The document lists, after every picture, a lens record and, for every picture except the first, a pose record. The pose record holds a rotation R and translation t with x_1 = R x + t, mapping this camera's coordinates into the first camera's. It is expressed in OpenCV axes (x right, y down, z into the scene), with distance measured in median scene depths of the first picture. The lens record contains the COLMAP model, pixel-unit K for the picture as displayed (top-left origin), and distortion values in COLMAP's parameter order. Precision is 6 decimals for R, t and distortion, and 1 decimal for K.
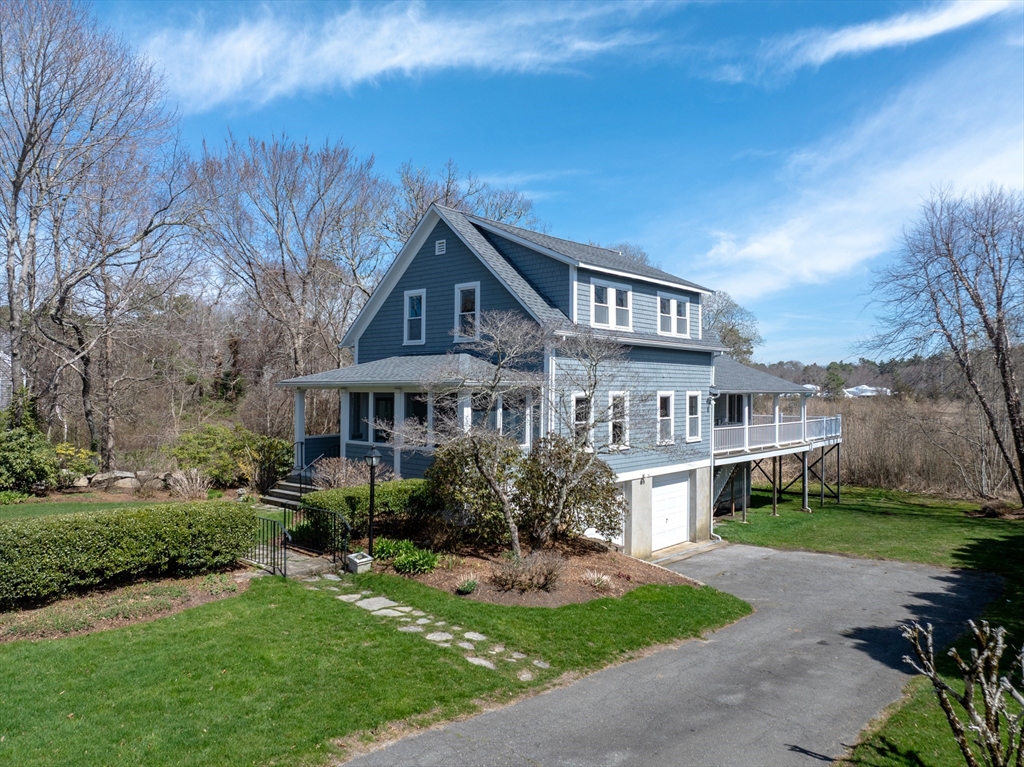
lens RADIAL K [[706.9, 0, 512.0], [0, 706.9, 383.5], [0, 0, 1]] dist [-0.006082, -0.079633]
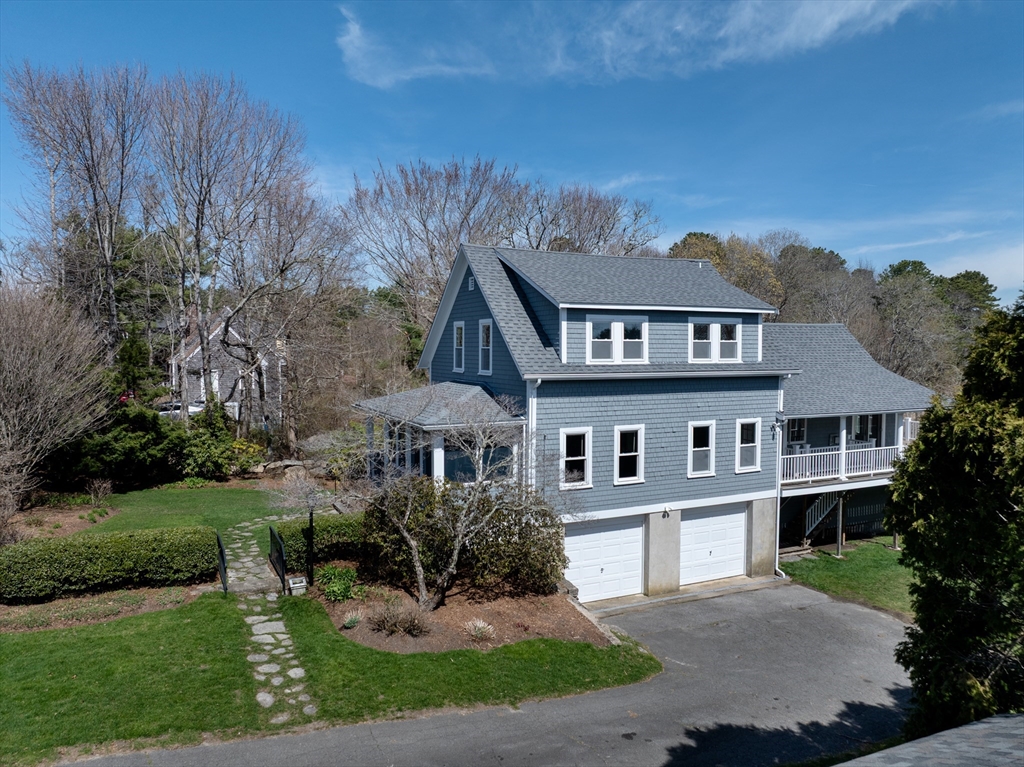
lens RADIAL K [[702.7, 0, 512.0], [0, 702.7, 383.5], [0, 0, 1]] dist [-0.039335, 0.001045]
pose [[0.923353, 0.014149, -0.383690, 0.402580], [0.006488, 0.998603, 0.052439, -0.107018], [0.383896, -0.050909, 0.921972, 0.038293]]
